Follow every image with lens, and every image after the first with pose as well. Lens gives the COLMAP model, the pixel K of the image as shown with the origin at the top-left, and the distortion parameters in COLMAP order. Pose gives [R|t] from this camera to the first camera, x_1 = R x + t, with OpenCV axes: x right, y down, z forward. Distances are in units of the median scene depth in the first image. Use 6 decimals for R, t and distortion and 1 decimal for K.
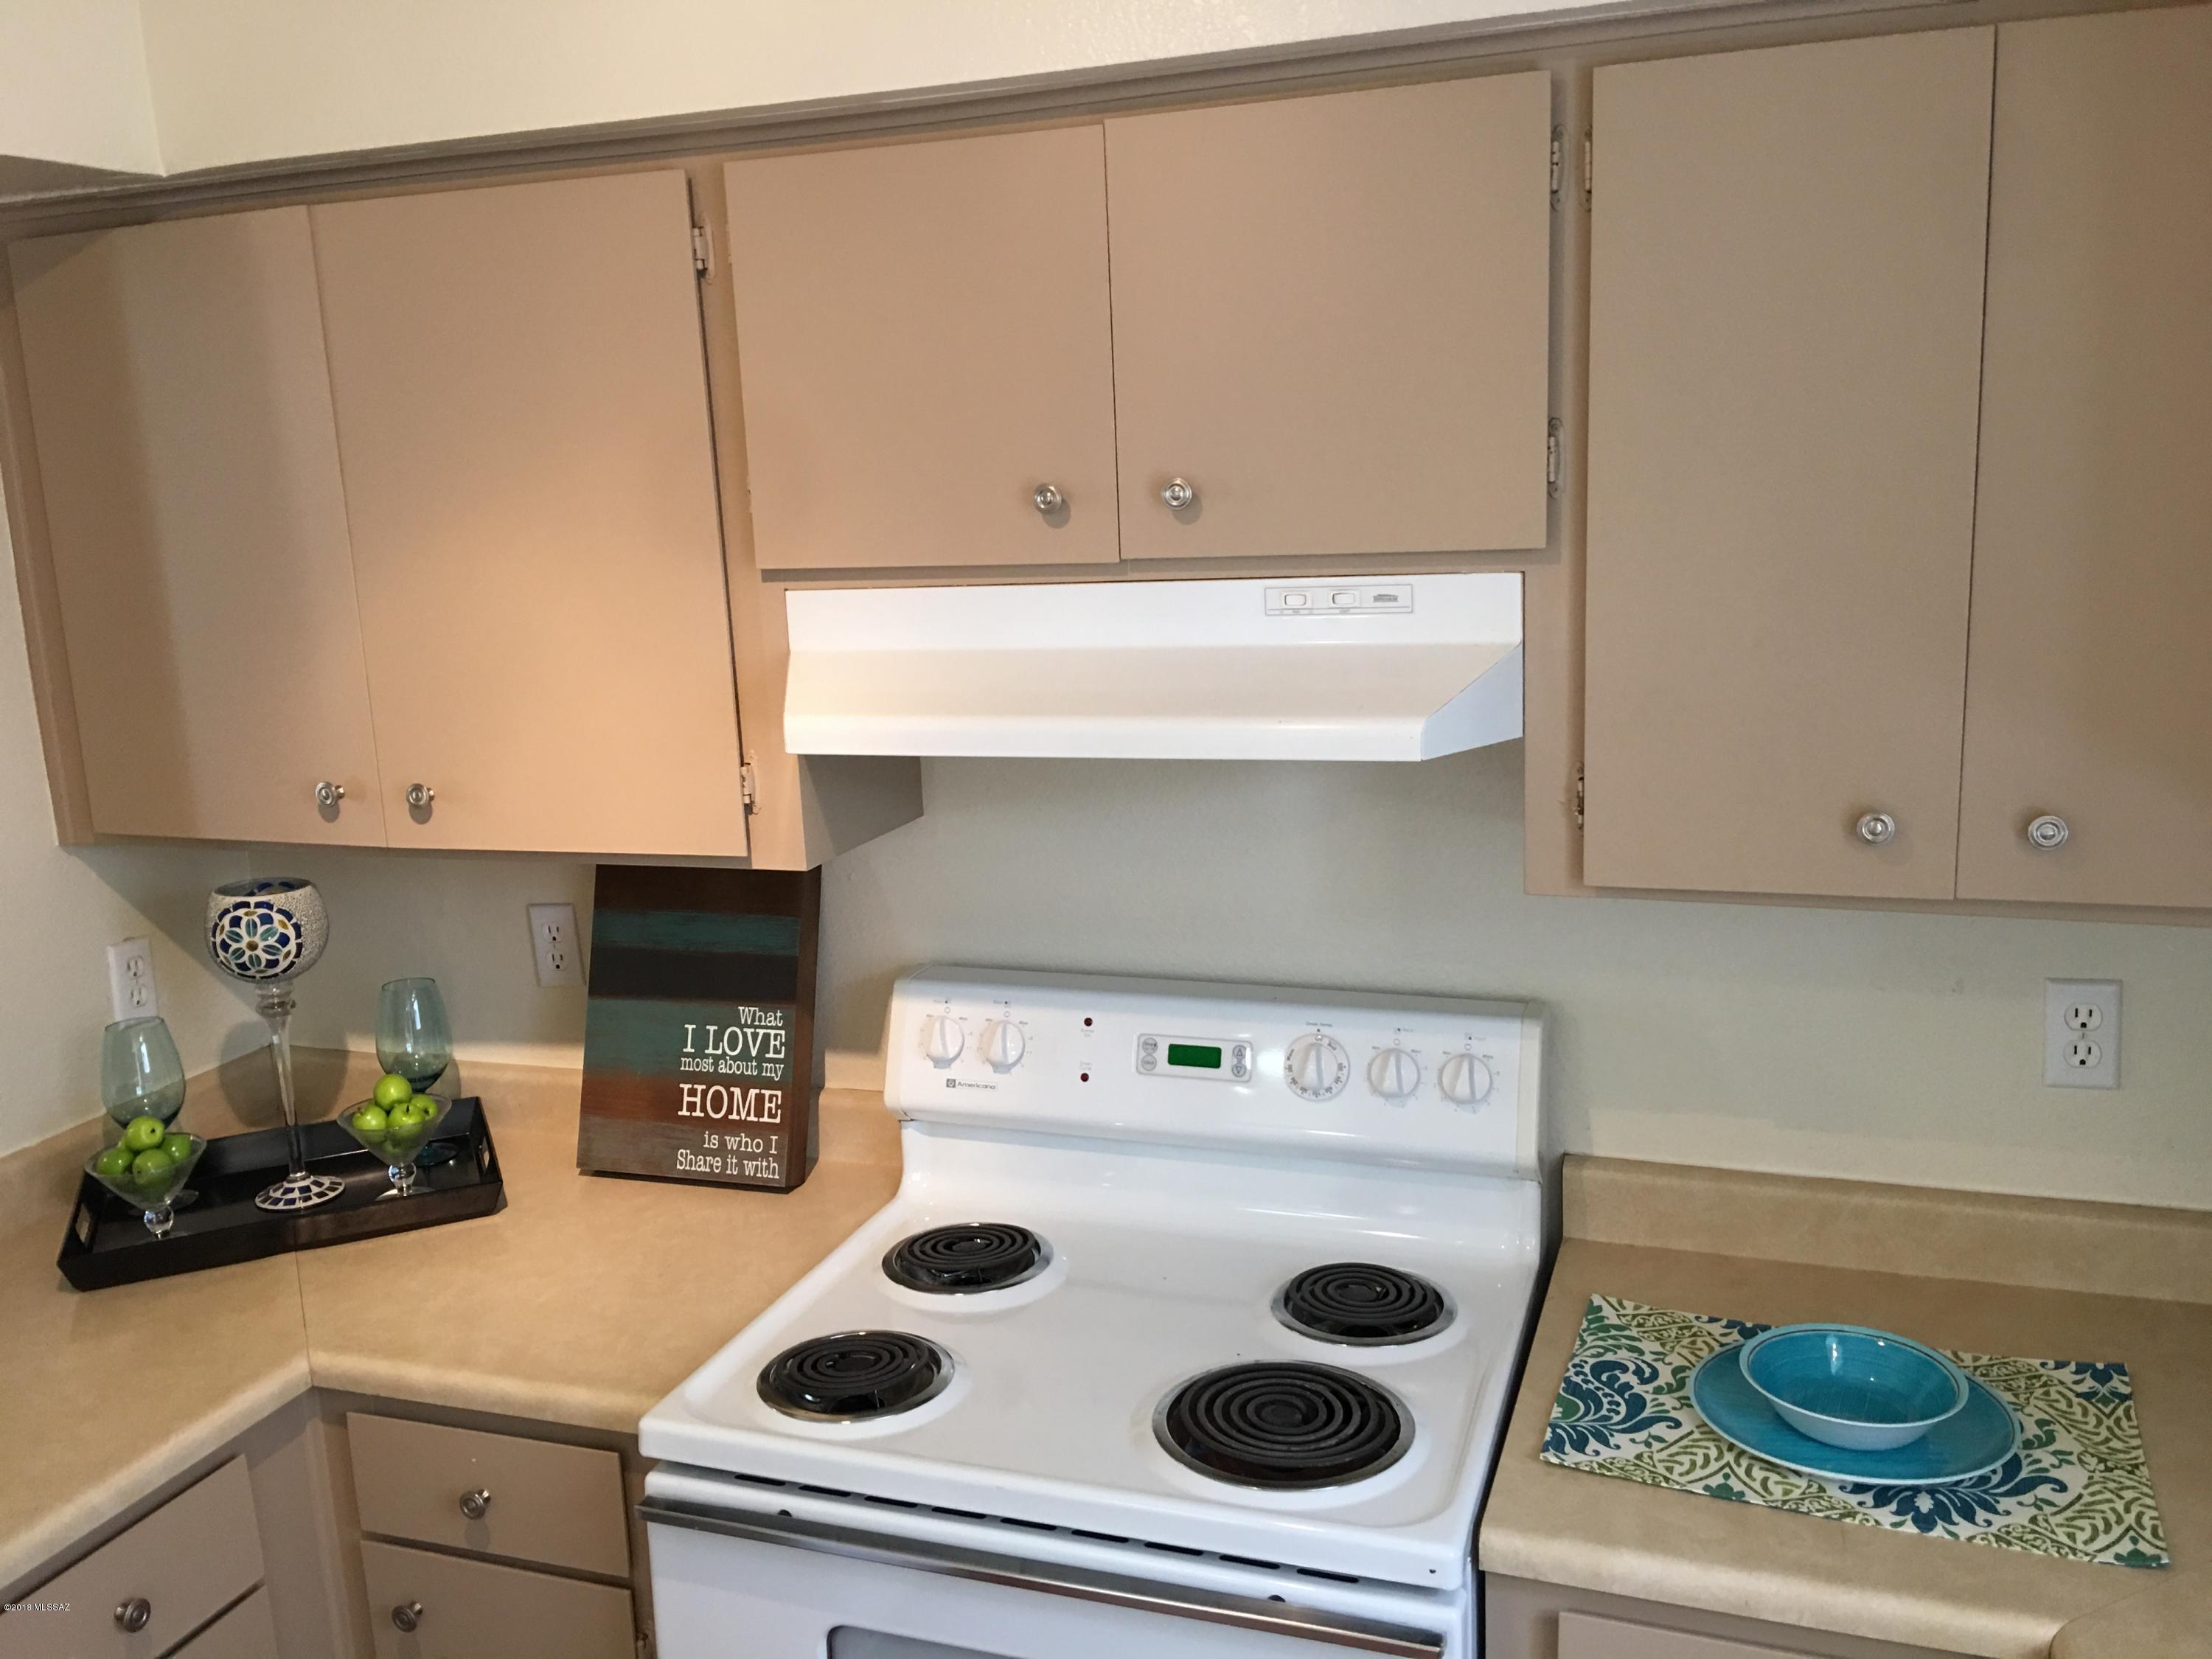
lens RADIAL K [[1858.9, 0, 1087.8], [0, 1858.9, 819.9], [0, 0, 1]] dist [0.068866, -0.119586]
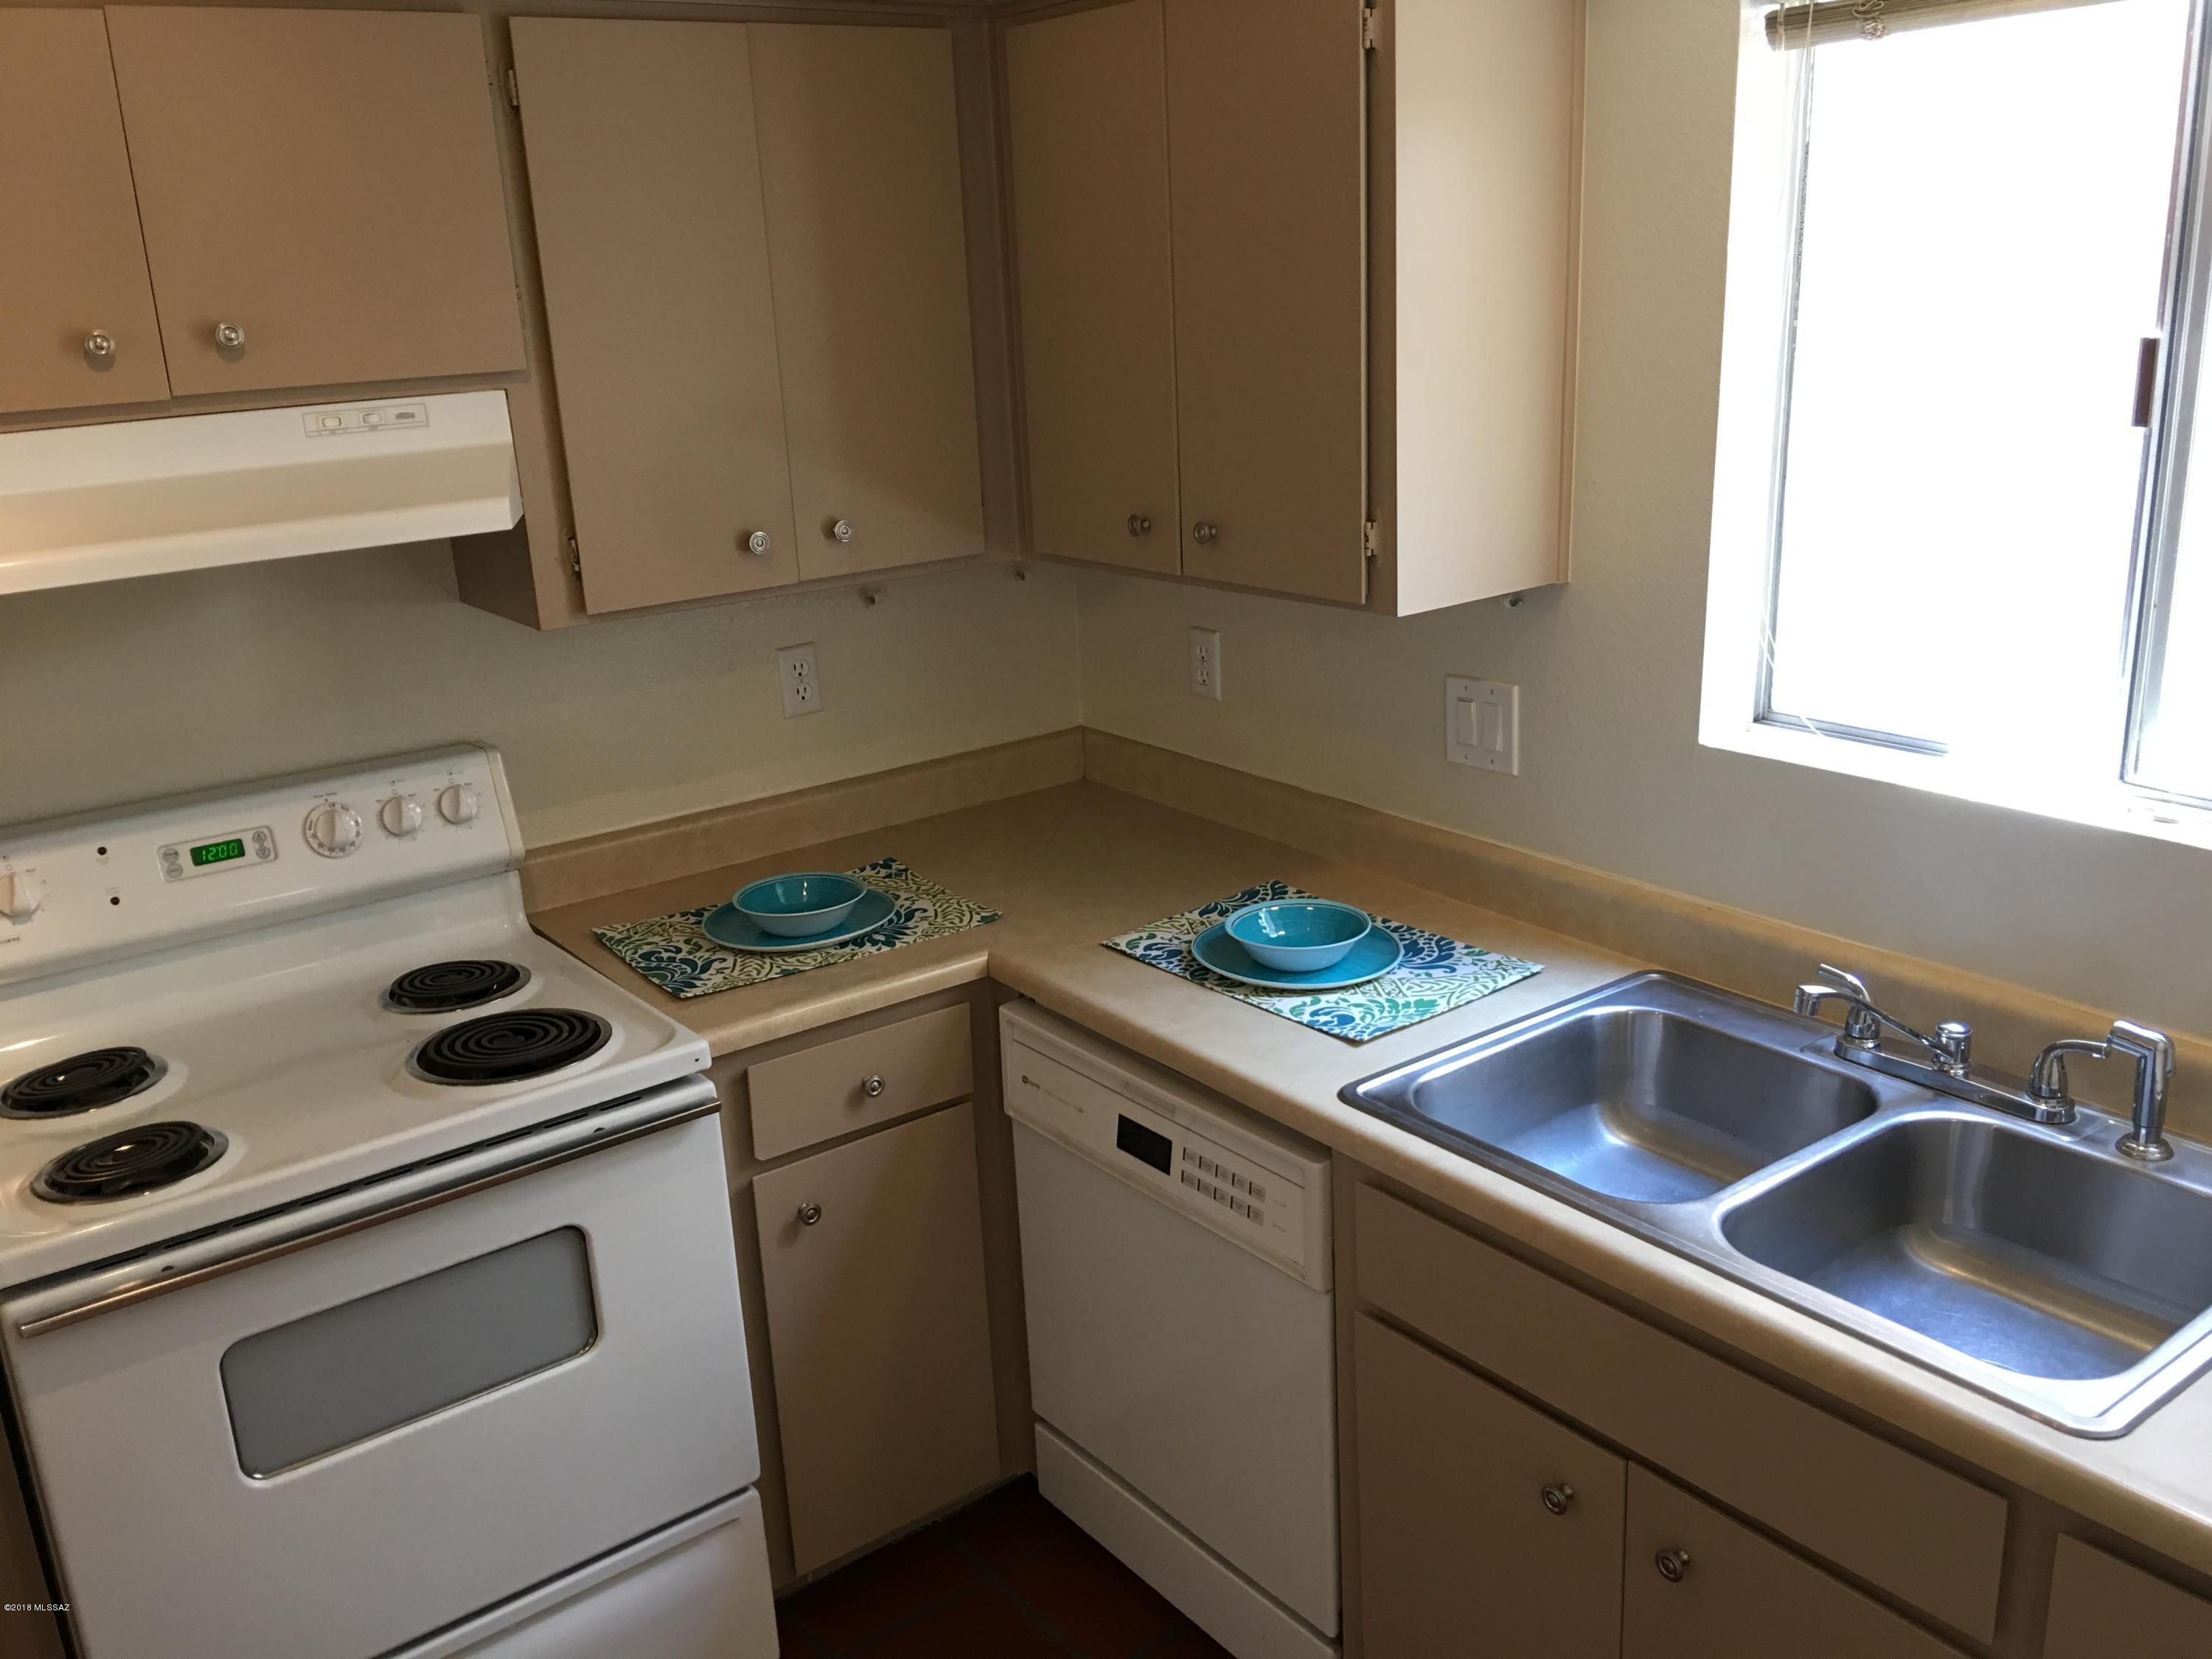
lens RADIAL K [[1858.9, 0, 1088.0], [0, 1858.9, 832.6], [0, 0, 1]] dist [0.068866, -0.119586]
pose [[0.548389, -0.229988, 0.803975, -0.580622], [0.188242, 0.970710, 0.149286, 0.046293], [-0.814761, 0.069475, 0.575620, -0.085139]]
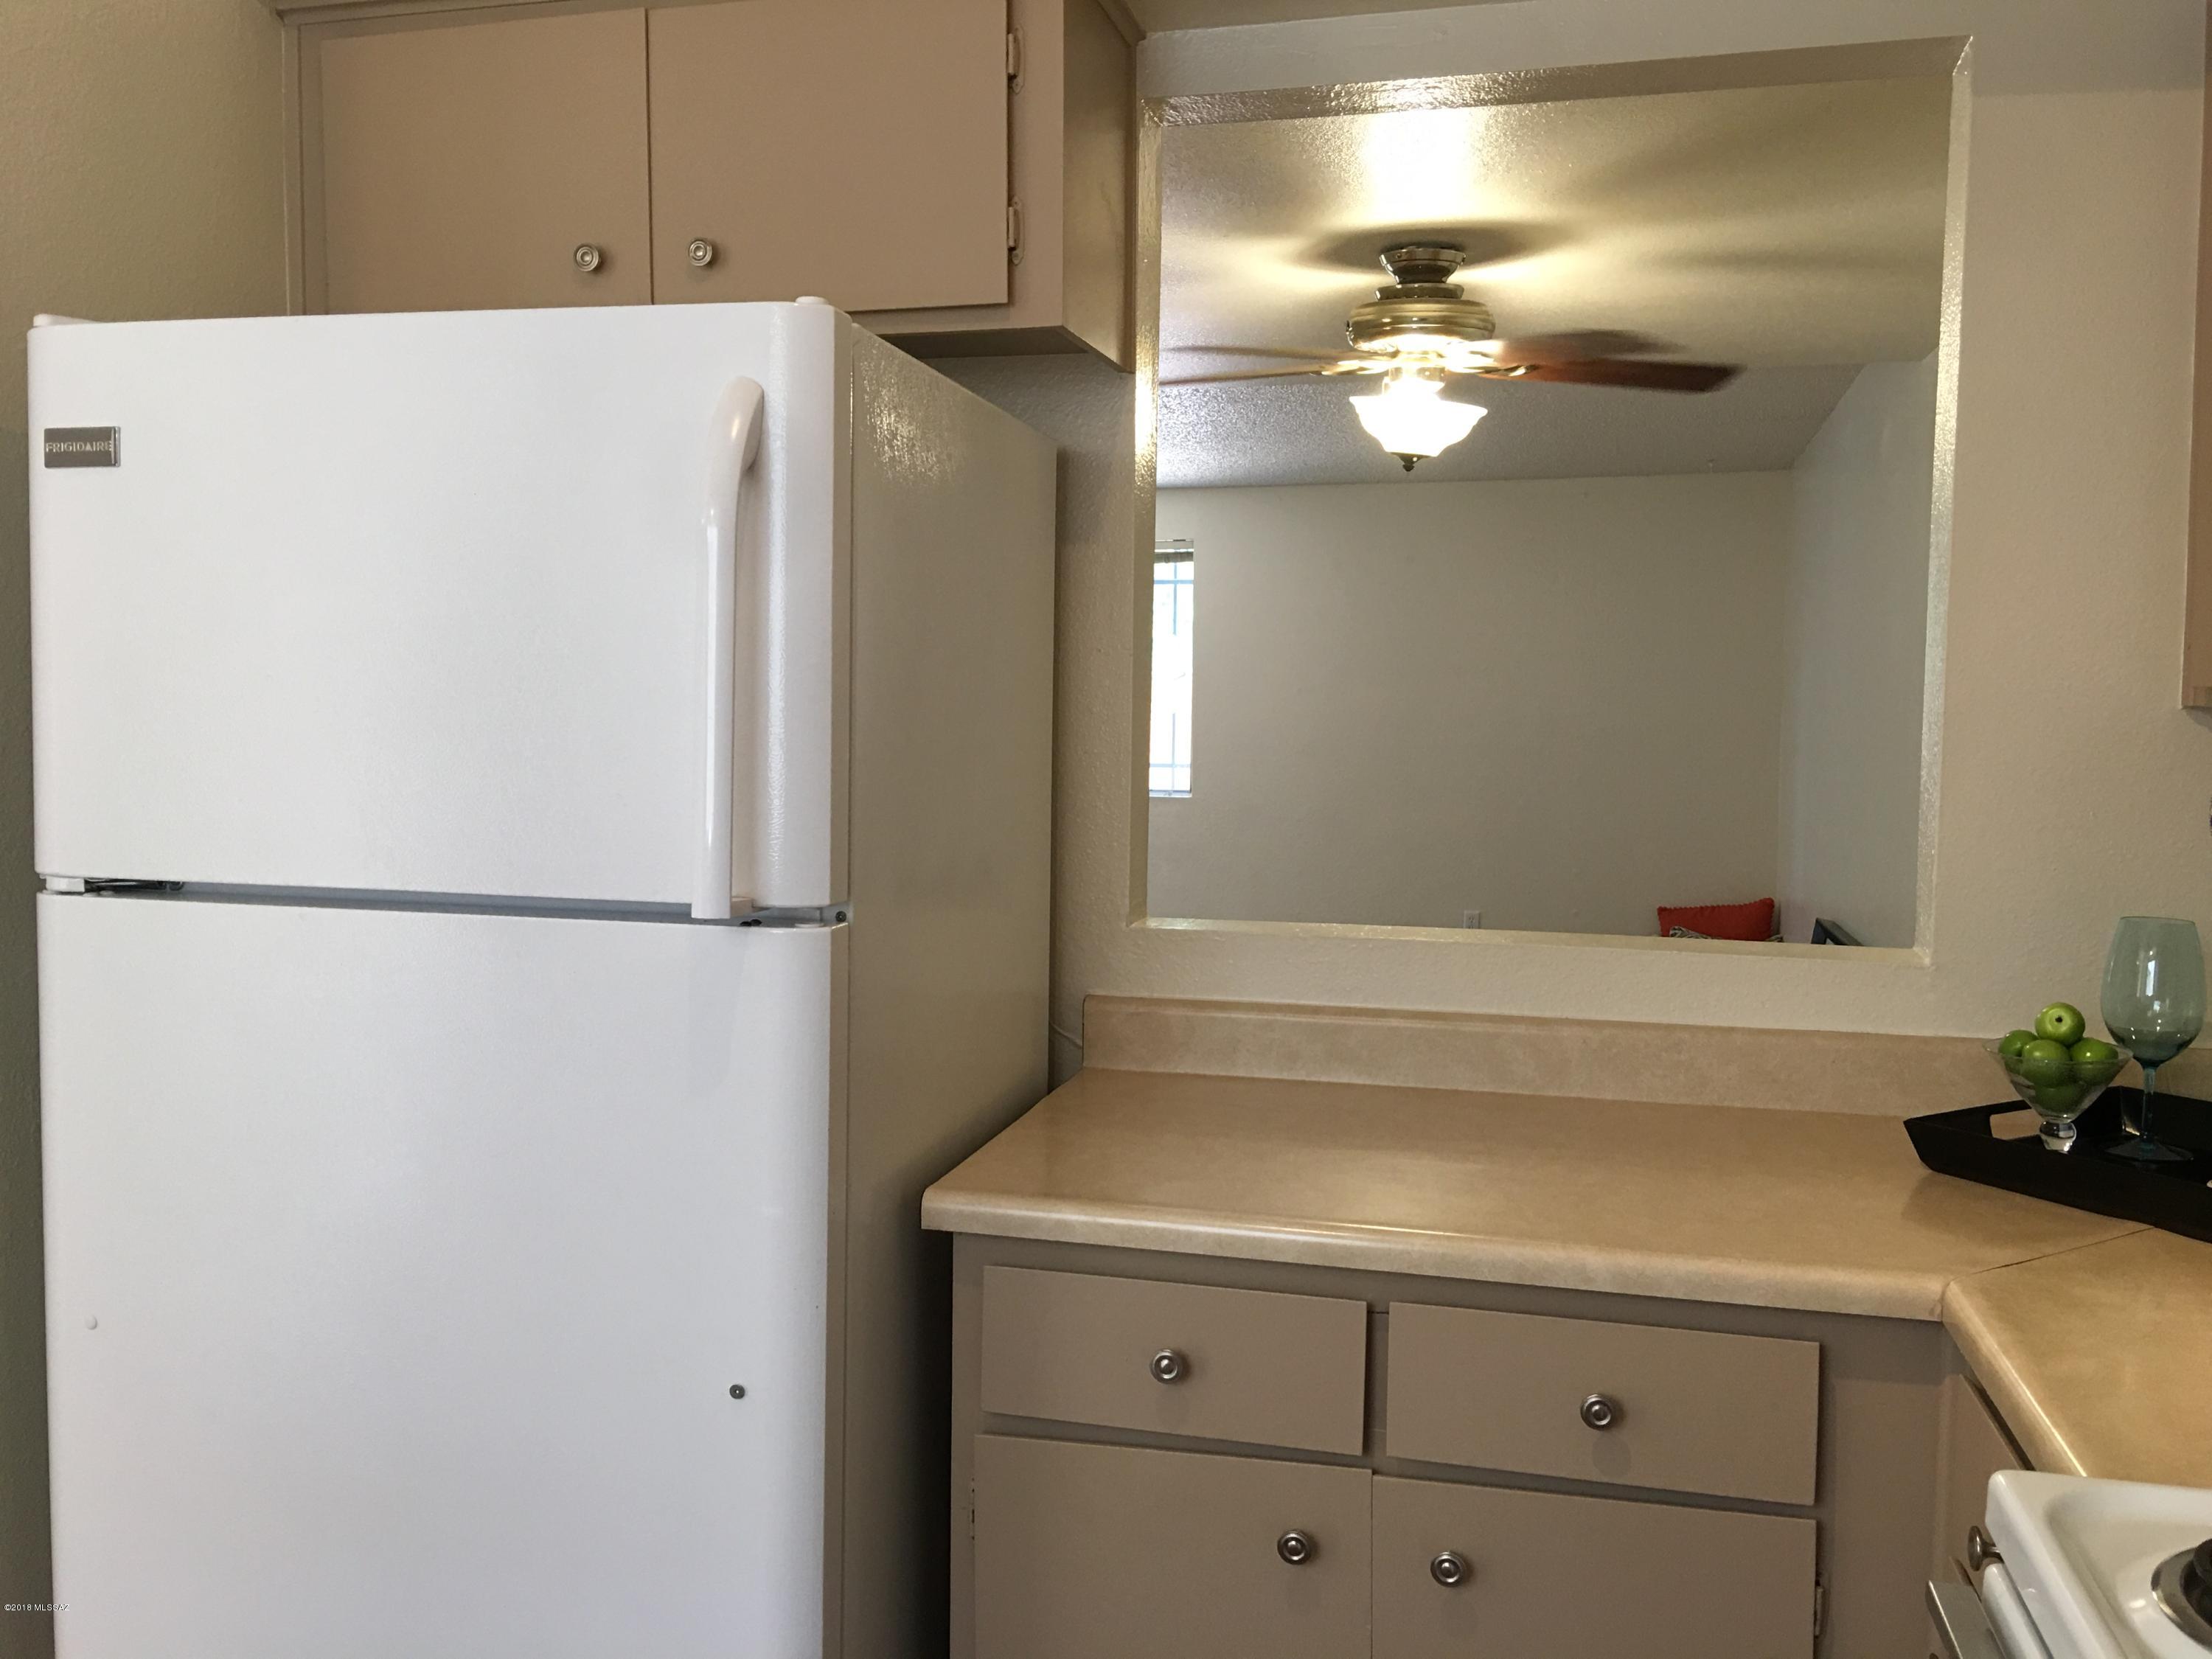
lens RADIAL K [[1858.9, 0, 1063.3], [0, 1858.9, 809.8], [0, 0, 1]] dist [0.068866, -0.119586]
pose [[0.095077, 0.110505, -0.989317, 0.269937], [-0.205185, 0.974655, 0.089148, 0.099403], [0.974094, 0.194517, 0.115341, 0.499646]]
